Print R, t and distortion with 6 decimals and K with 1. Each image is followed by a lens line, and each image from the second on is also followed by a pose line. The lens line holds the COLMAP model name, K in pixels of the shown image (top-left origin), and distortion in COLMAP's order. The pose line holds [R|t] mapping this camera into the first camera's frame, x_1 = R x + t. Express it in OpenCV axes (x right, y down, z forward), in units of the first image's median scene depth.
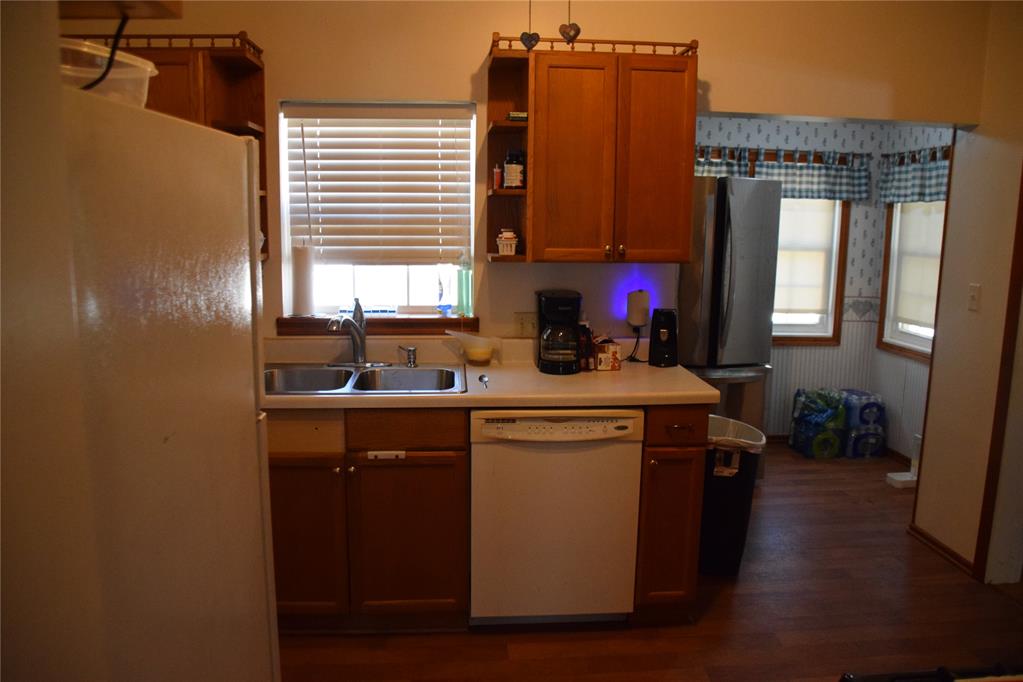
lens RADIAL K [[801.8, 0, 510.0], [0, 801.8, 342.6], [0, 0, 1]] dist [-0.142933, 0.076554]
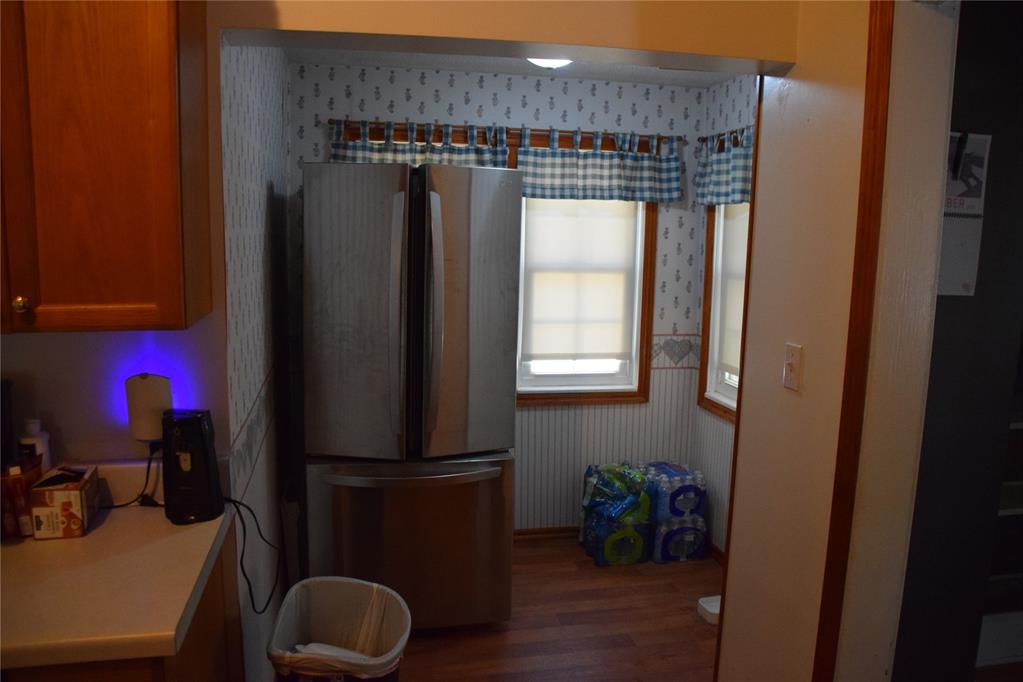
lens RADIAL K [[801.8, 0, 510.9], [0, 801.8, 341.1], [0, 0, 1]] dist [-0.142933, 0.076554]
pose [[0.992639, -0.014052, 0.120291, 0.217750], [0.015223, 0.999845, -0.008823, -0.050893], [-0.120148, 0.010589, 0.992699, 0.297093]]
